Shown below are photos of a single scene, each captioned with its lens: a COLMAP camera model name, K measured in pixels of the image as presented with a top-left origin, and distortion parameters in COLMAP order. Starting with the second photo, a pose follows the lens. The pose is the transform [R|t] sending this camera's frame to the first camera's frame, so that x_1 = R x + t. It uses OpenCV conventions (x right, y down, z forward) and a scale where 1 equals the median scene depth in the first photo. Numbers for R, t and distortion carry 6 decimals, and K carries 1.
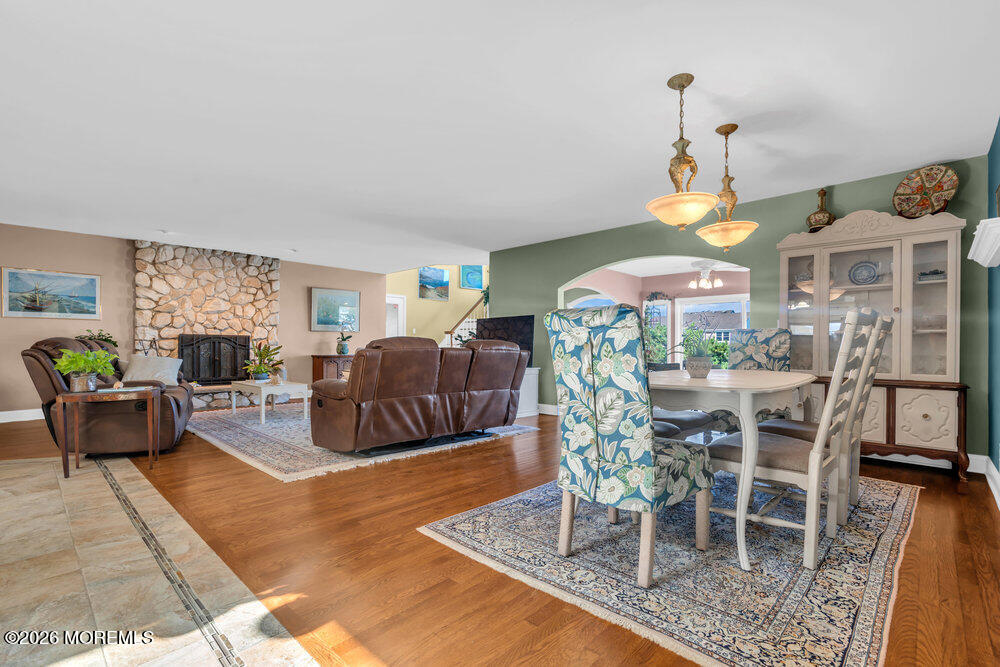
lens RADIAL K [[451.6, 0, 497.5], [0, 451.6, 347.6], [0, 0, 1]] dist [-0.009752, 0.000533]
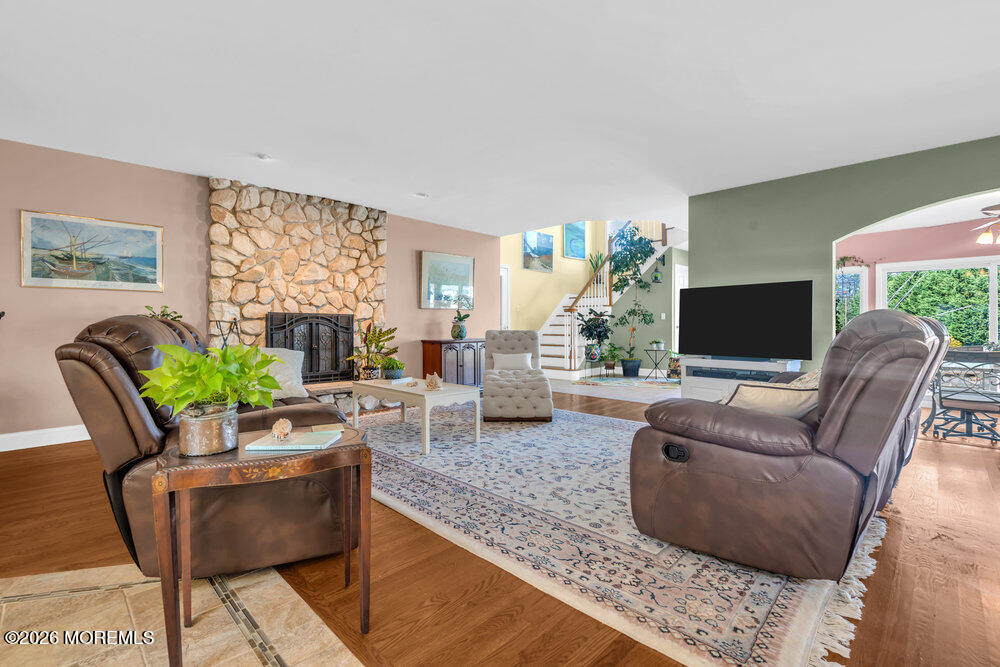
lens RADIAL K [[451.6, 0, 498.6], [0, 451.6, 327.0], [0, 0, 1]] dist [-0.009752, 0.000533]
pose [[0.999601, -0.004025, -0.027953, -0.309492], [0.003998, 0.999992, -0.001007, -0.004715], [0.027957, 0.000895, 0.999609, 0.287126]]
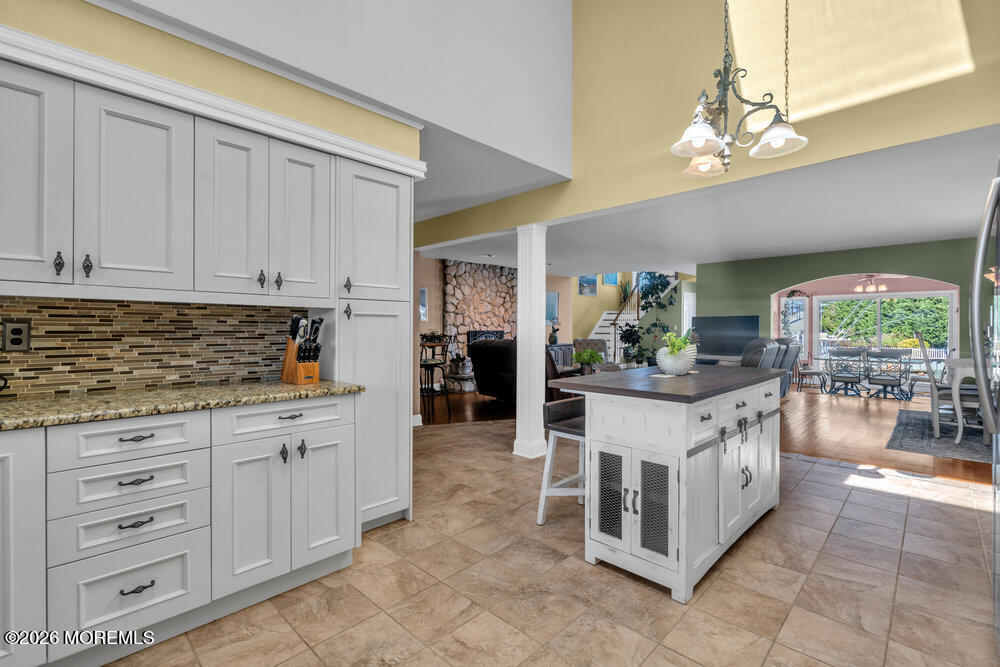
lens RADIAL K [[451.6, 0, 501.8], [0, 451.6, 331.9], [0, 0, 1]] dist [-0.009752, 0.000533]
pose [[0.999899, -0.005679, -0.013016, -0.569211], [0.005764, 0.999962, 0.006552, -0.032478], [0.012979, -0.006627, 0.999894, -0.290876]]
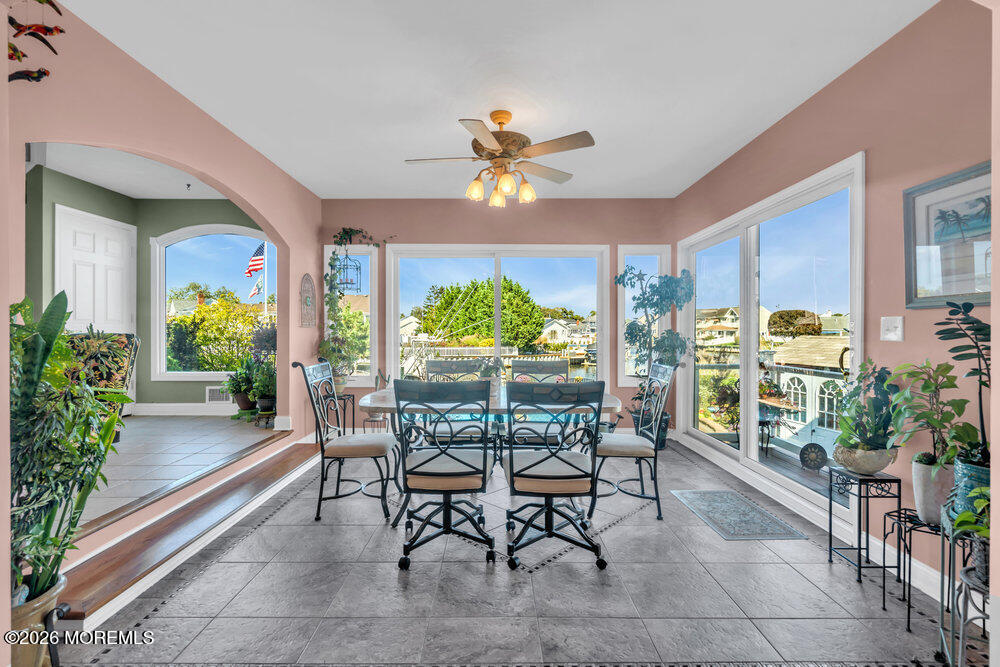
lens RADIAL K [[469.9, 0, 493.6], [0, 469.9, 334.8], [0, 0, 1]] dist [0.000830, 0.000081]
pose [[0.732812, -0.002263, 0.680428, 0.138193], [-0.006000, 0.999934, 0.009787, -0.007985], [-0.680405, -0.011255, 0.732750, 0.664980]]
